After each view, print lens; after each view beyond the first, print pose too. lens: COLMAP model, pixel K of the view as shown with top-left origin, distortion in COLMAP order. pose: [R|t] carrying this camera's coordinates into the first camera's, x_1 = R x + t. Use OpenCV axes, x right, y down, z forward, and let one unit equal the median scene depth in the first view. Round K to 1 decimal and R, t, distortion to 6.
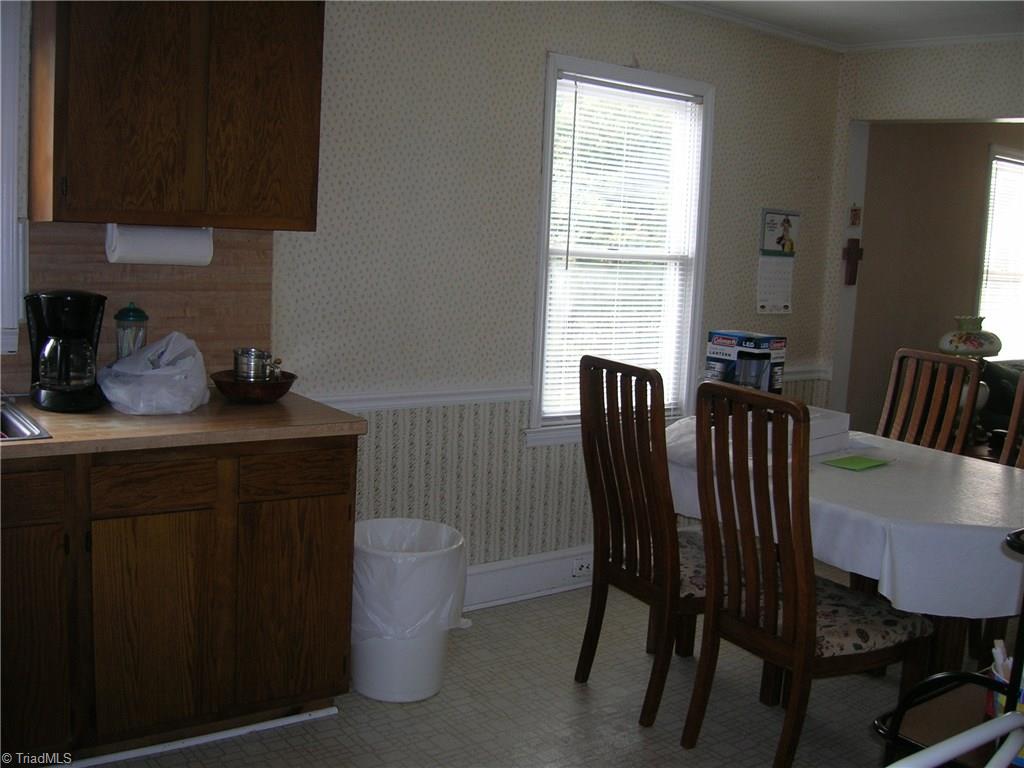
lens RADIAL K [[1059.7, 0, 512.0], [0, 1059.7, 384.0], [0, 0, 1]] dist [-0.193932, 0.108261]
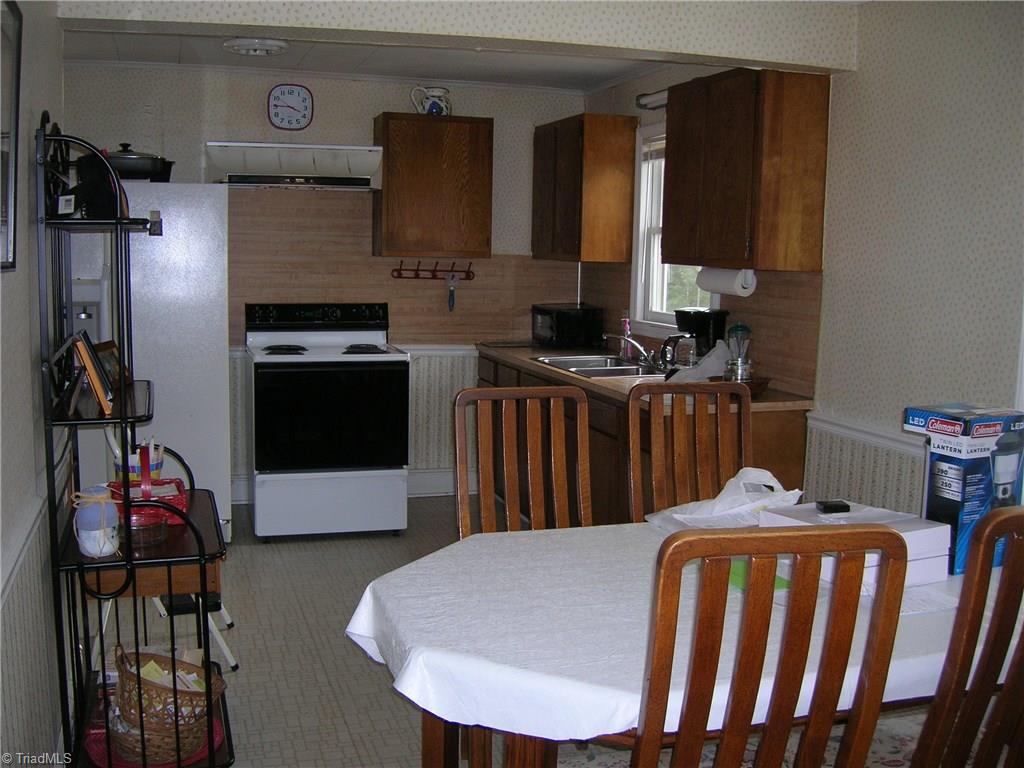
lens RADIAL K [[1059.7, 0, 512.0], [0, 1059.7, 384.0], [0, 0, 1]] dist [-0.193932, 0.108261]
pose [[-0.305948, 0.061030, -0.950090, 1.167103], [-0.168025, 0.978817, 0.116982, -0.115963], [0.937104, 0.195430, -0.289213, 1.186850]]
